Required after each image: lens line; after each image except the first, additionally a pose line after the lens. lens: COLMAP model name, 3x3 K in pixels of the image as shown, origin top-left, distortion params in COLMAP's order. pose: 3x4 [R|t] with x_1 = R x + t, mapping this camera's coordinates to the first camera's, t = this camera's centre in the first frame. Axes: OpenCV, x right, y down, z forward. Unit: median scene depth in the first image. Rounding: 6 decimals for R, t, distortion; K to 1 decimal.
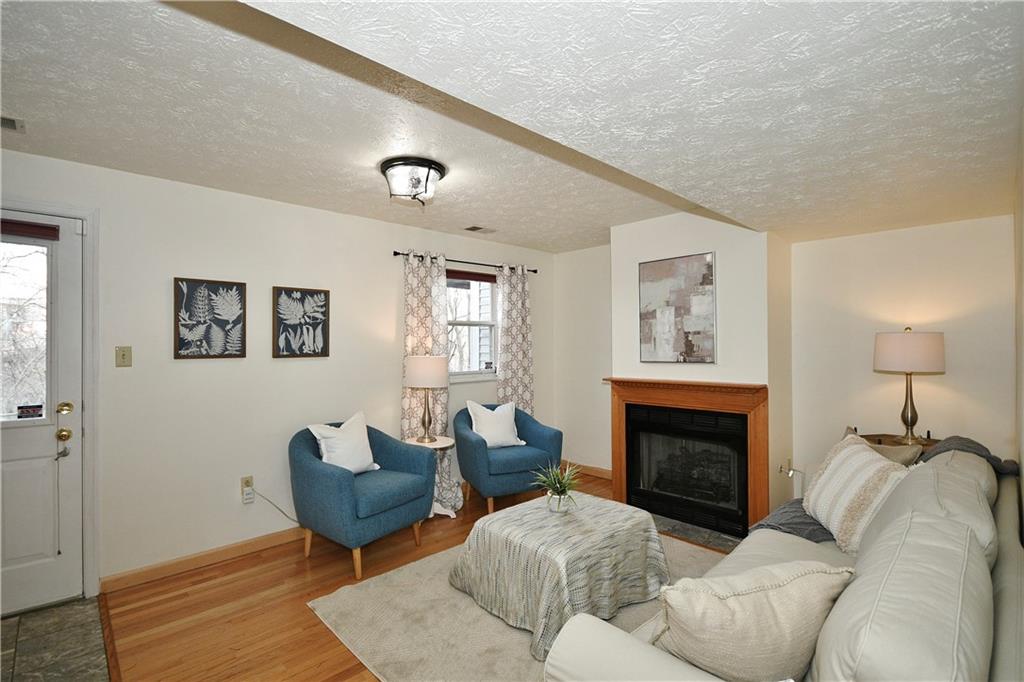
lens RADIAL K [[467.0, 0, 505.9], [0, 467.0, 343.2], [0, 0, 1]] dist [-0.000626, 0.000683]
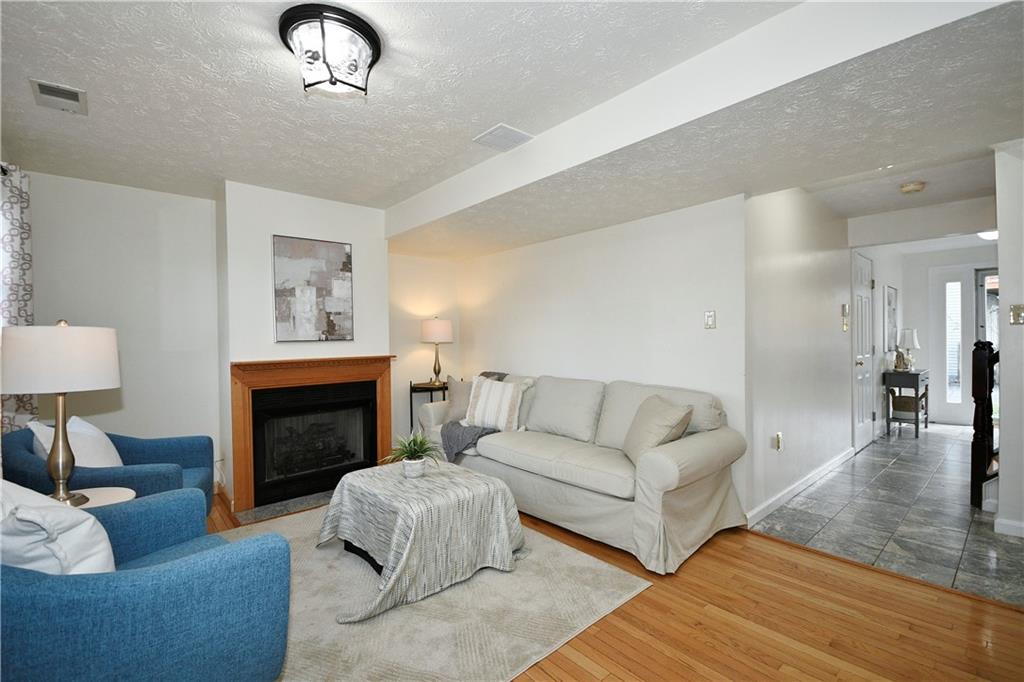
lens RADIAL K [[455.7, 0, 502.8], [0, 455.7, 337.0], [0, 0, 1]] dist [-0.008442, 0.000068]
pose [[0.061234, 0.007045, 0.998099, -0.652579], [0.010524, 0.999915, -0.007704, 0.046774], [-0.998068, 0.010976, 0.061155, 0.554893]]
